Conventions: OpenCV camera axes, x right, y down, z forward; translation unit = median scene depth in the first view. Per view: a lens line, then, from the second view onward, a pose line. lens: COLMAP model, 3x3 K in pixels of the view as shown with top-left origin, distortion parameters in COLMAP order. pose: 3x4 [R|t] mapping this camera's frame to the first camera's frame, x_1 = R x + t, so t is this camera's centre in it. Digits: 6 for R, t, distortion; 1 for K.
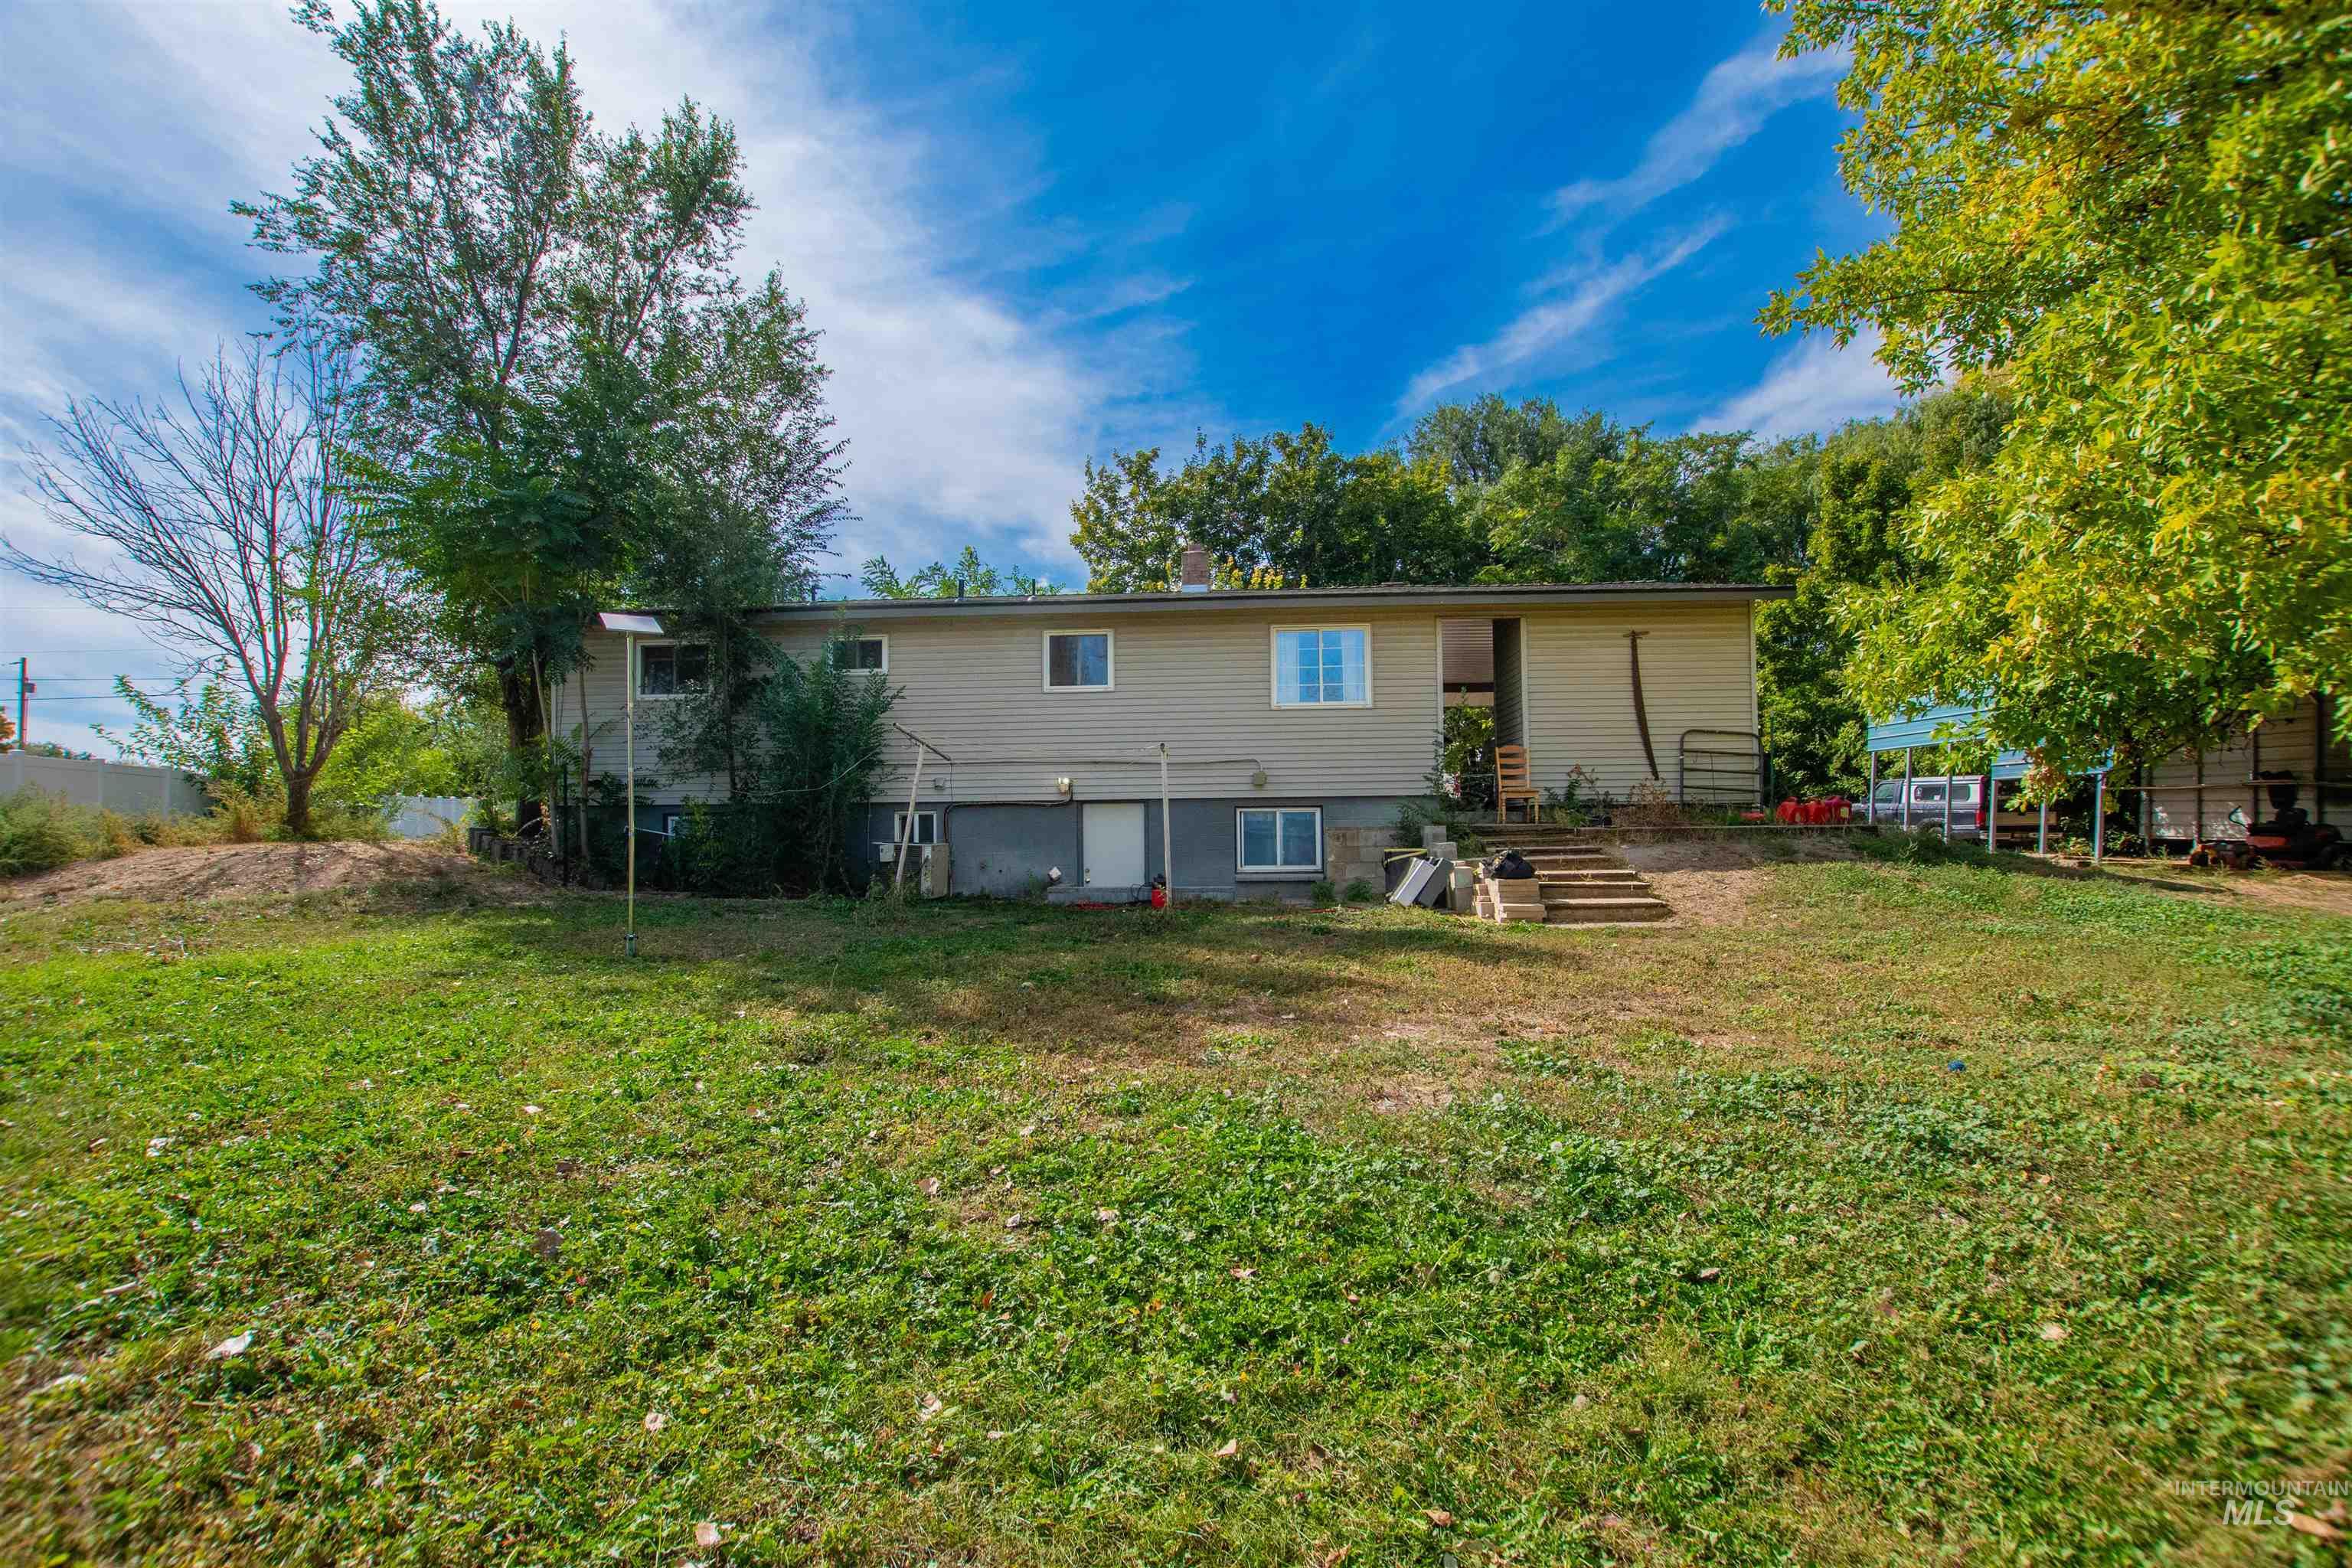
lens RADIAL K [[1035.8, 0, 1171.3], [0, 1035.8, 815.6], [0, 0, 1]] dist [0.000261, -0.000725]
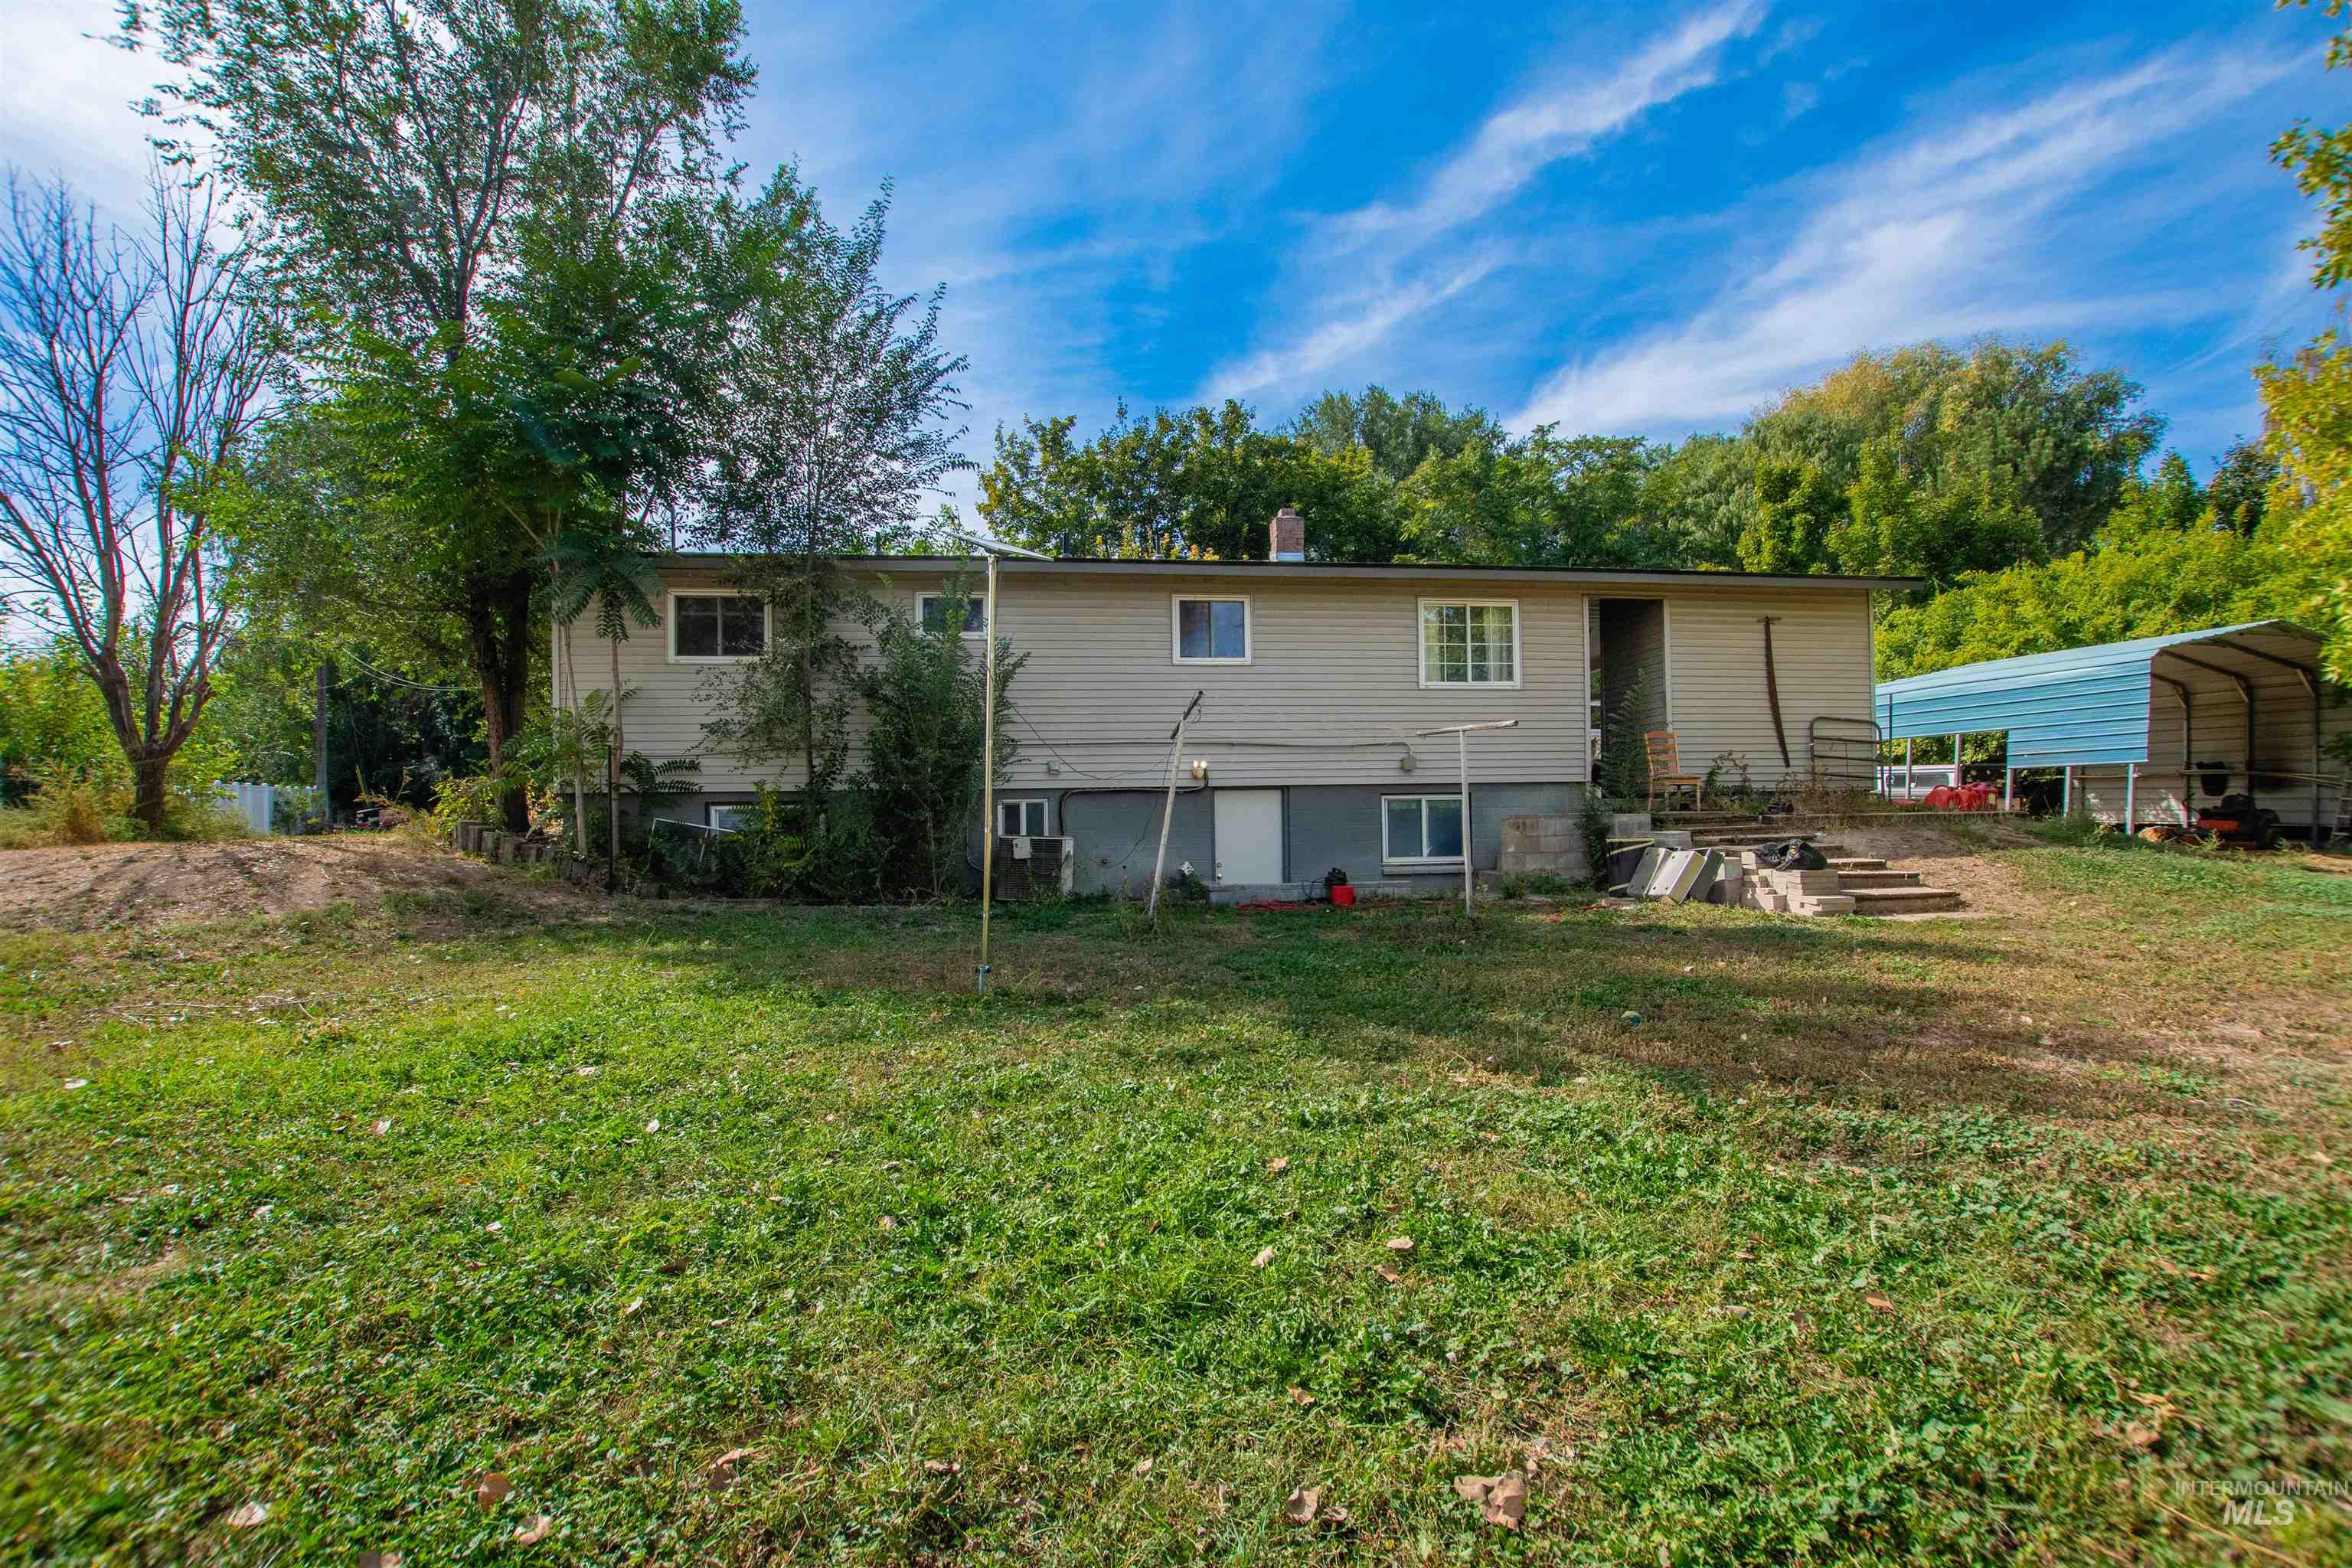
lens RADIAL K [[1035.8, 0, 1171.3], [0, 1035.8, 815.6], [0, 0, 1]] dist [0.000261, -0.000725]
pose [[0.982410, -0.004569, 0.186679, -0.259152], [0.002281, 0.999920, 0.012469, -0.000921], [-0.186721, -0.011823, 0.982342, 0.116252]]
